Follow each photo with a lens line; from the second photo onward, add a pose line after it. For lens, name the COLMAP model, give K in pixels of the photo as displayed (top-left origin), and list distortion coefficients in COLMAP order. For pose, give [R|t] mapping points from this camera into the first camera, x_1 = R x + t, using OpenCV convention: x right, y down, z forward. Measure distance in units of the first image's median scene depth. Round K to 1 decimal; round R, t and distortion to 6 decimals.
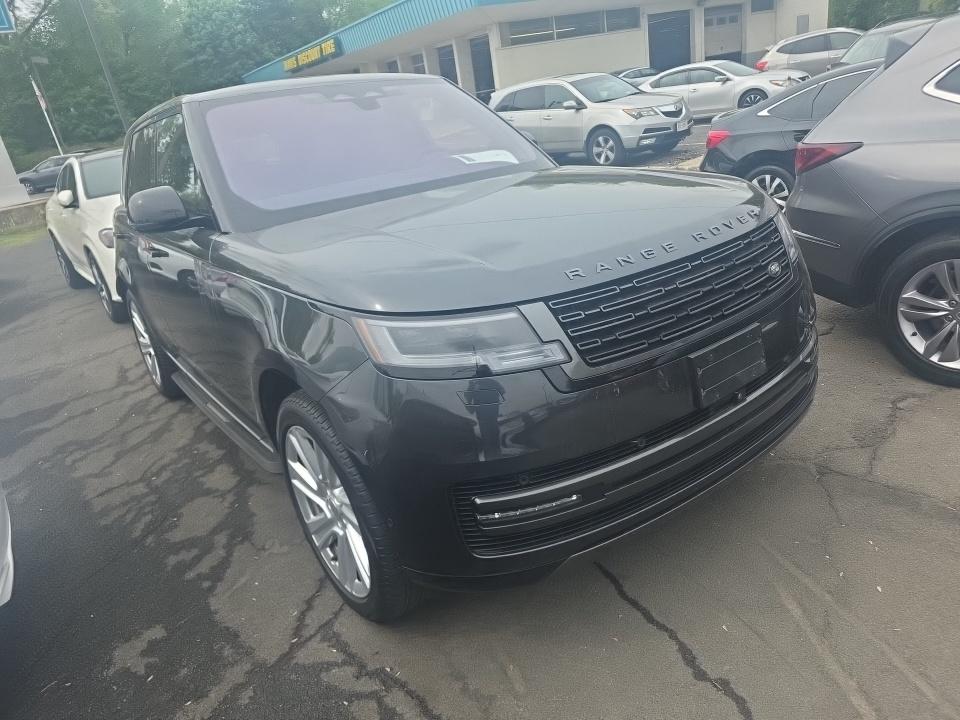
lens RADIAL K [[620.7, 0, 480.0], [0, 620.7, 360.0], [0, 0, 1]] dist [0.044176, -0.042127]
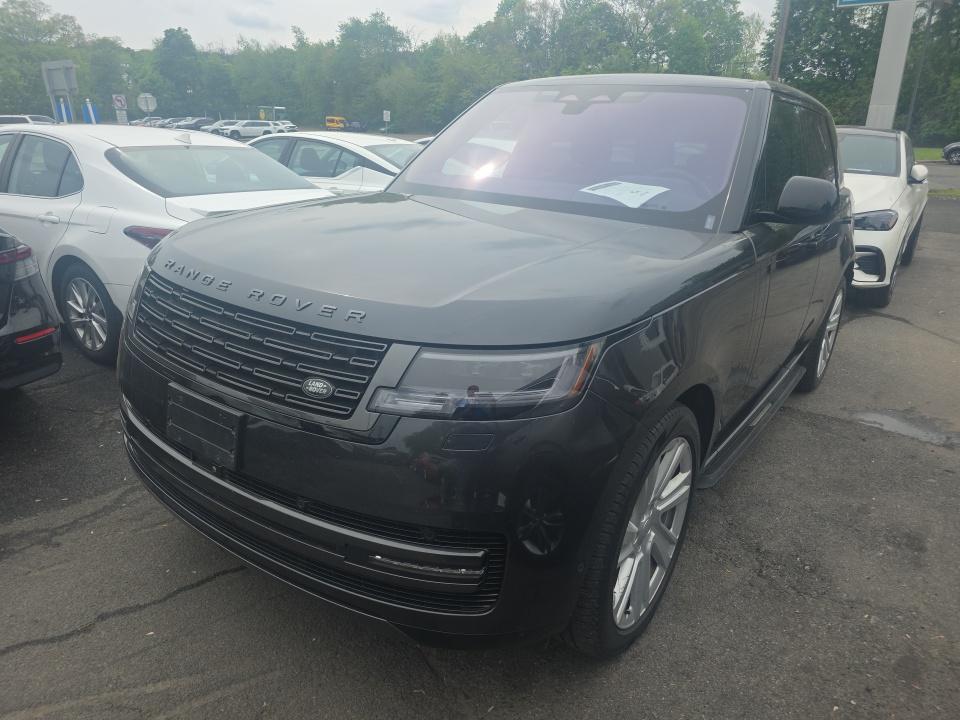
lens RADIAL K [[637.6, 0, 479.2], [0, 637.6, 379.6], [0, 0, 1]] dist [0.048229, -0.070933]
pose [[0.272590, 0.471334, -0.838772, 0.188775], [-0.411314, 0.845195, 0.341271, -0.080372], [0.869779, 0.251972, 0.424258, 0.136322]]
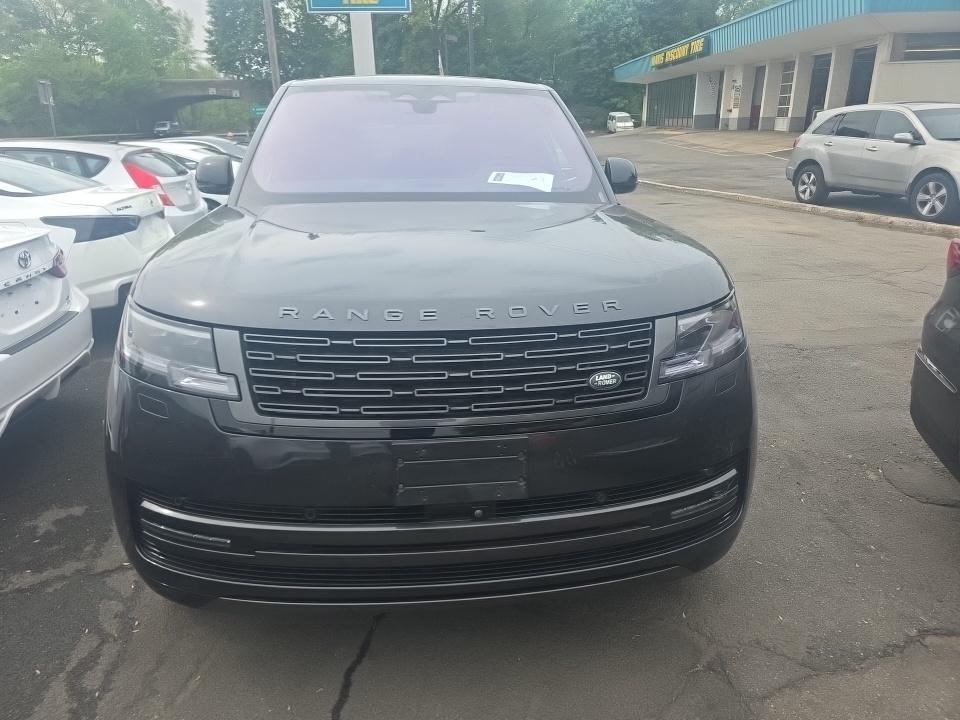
lens RADIAL K [[620.7, 0, 480.0], [0, 620.7, 360.0], [0, 0, 1]] dist [0.044176, -0.042127]
pose [[0.856180, 0.291881, -0.426334, 0.106928], [-0.289505, 0.954460, 0.072056, -0.029173], [0.427951, 0.061733, 0.901691, 0.038683]]
